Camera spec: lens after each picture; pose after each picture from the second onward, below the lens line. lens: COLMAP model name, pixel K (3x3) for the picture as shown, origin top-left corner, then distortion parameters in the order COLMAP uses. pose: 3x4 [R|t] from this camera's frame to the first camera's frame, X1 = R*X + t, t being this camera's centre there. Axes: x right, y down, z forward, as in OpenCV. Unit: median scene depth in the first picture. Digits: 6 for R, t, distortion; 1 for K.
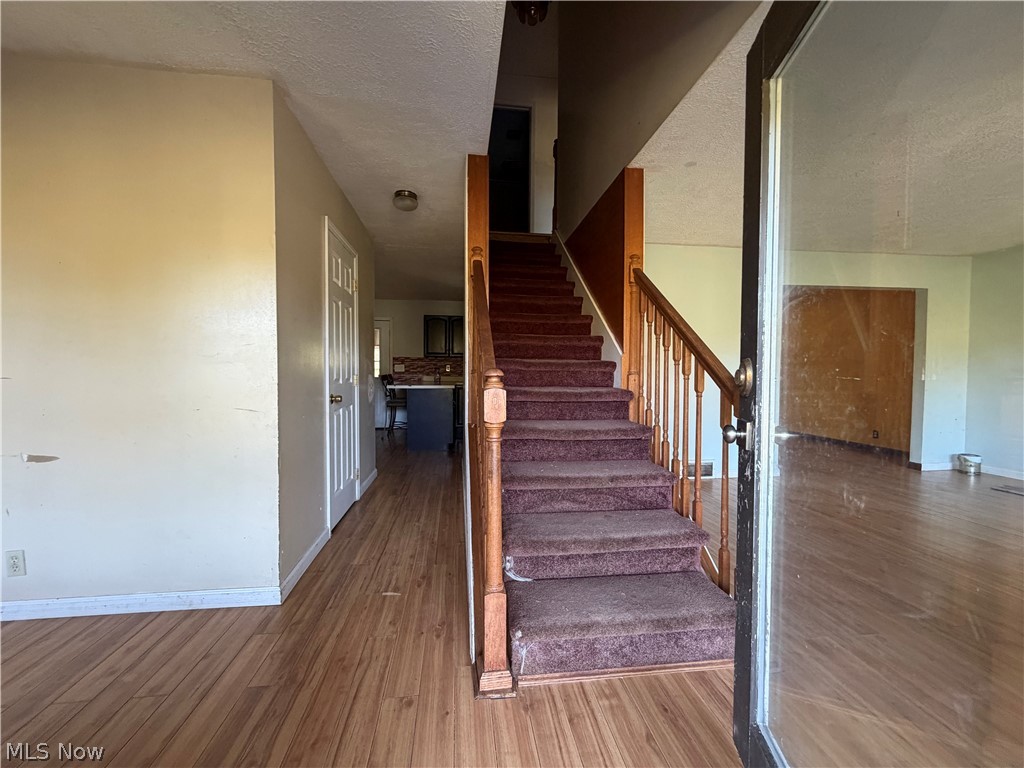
lens RADIAL K [[409.0, 0, 510.3], [0, 409.0, 382.8], [0, 0, 1]] dist [-0.000822, 0.000098]
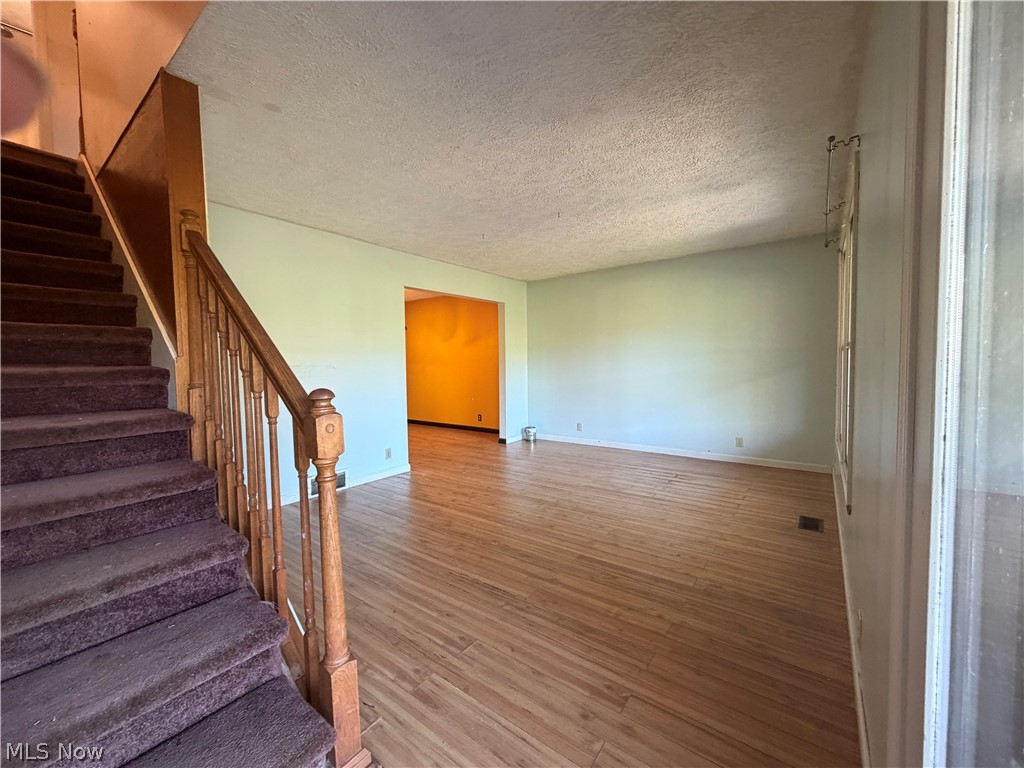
lens RADIAL K [[409.0, 0, 509.3], [0, 409.0, 385.3], [0, 0, 1]] dist [-0.000822, 0.000098]
pose [[0.699543, -0.051608, 0.712725, 0.180768], [0.037622, 0.998665, 0.035387, -0.029583], [-0.713600, 0.002059, 0.700551, 0.155895]]
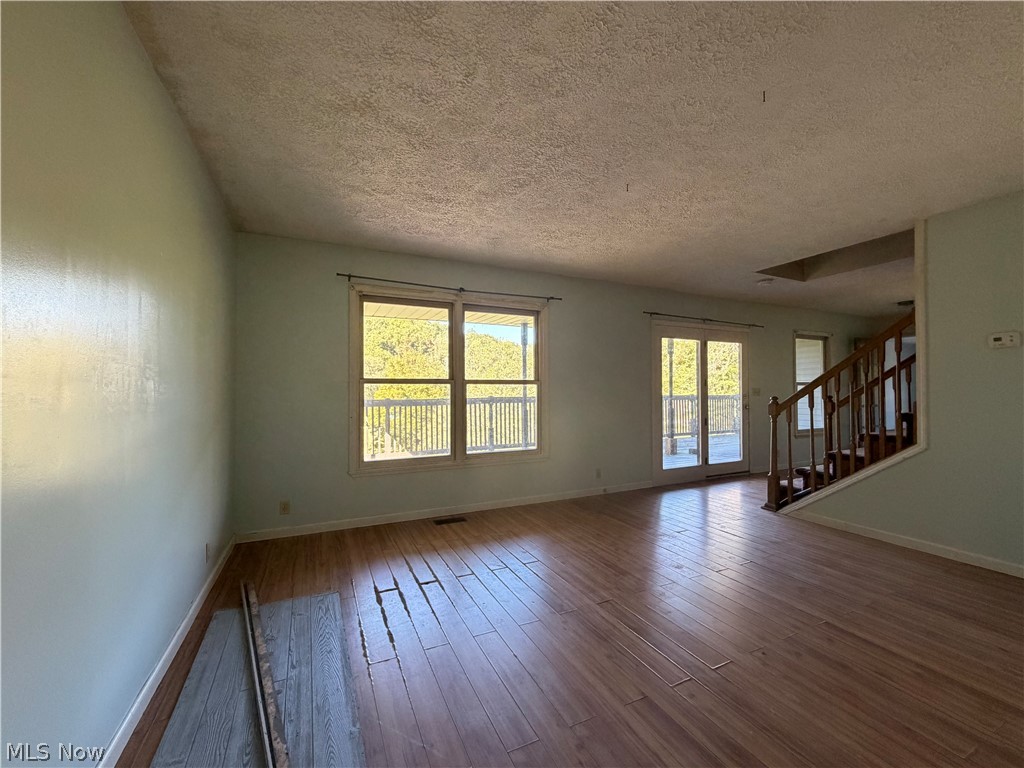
lens RADIAL K [[409.0, 0, 508.9], [0, 409.0, 380.3], [0, 0, 1]] dist [-0.000822, 0.000098]
pose [[-0.950837, -0.010101, -0.309527, 1.824679], [-0.009609, 0.999949, -0.003112, -0.069060], [0.309543, 0.000015, -0.950886, 1.804832]]
